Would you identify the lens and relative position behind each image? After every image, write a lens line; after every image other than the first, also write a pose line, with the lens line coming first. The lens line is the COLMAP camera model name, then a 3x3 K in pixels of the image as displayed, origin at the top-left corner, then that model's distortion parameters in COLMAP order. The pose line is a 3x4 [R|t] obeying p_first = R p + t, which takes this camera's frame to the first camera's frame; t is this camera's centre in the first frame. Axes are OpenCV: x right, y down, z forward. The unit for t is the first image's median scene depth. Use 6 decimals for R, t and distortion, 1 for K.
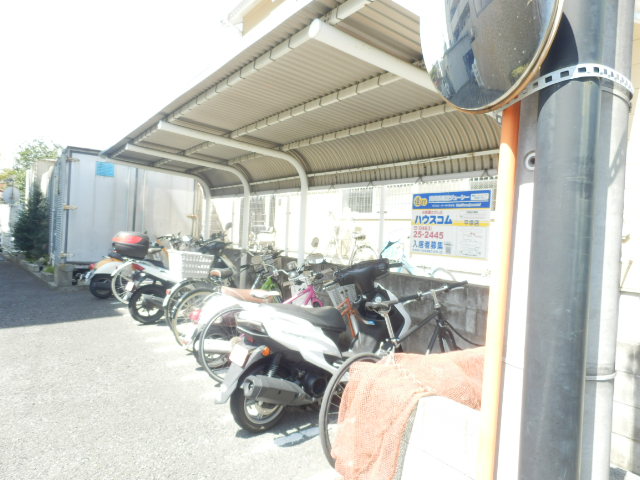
lens RADIAL K [[439.1, 0, 320.0], [0, 439.1, 240.0], [0, 0, 1]] dist [-0.008758, -0.001165]
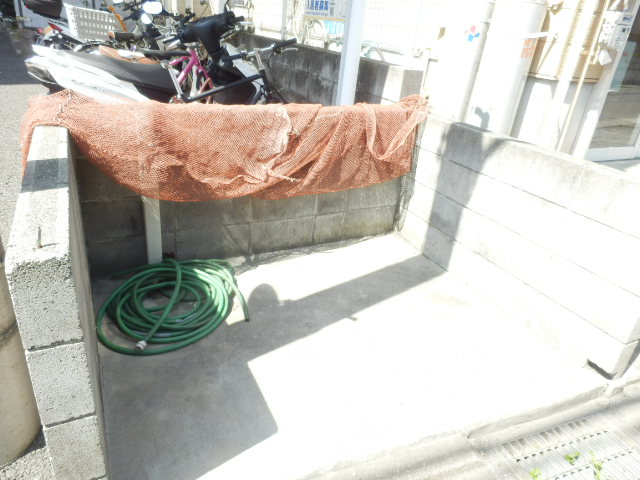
lens RADIAL K [[439.1, 0, 320.0], [0, 439.1, 240.0], [0, 0, 1]] dist [-0.008758, -0.001165]
pose [[0.990191, 0.103215, -0.094170, 0.419071], [-0.054036, 0.904452, 0.423140, 0.069472], [0.128846, -0.413901, 0.901158, 0.062287]]
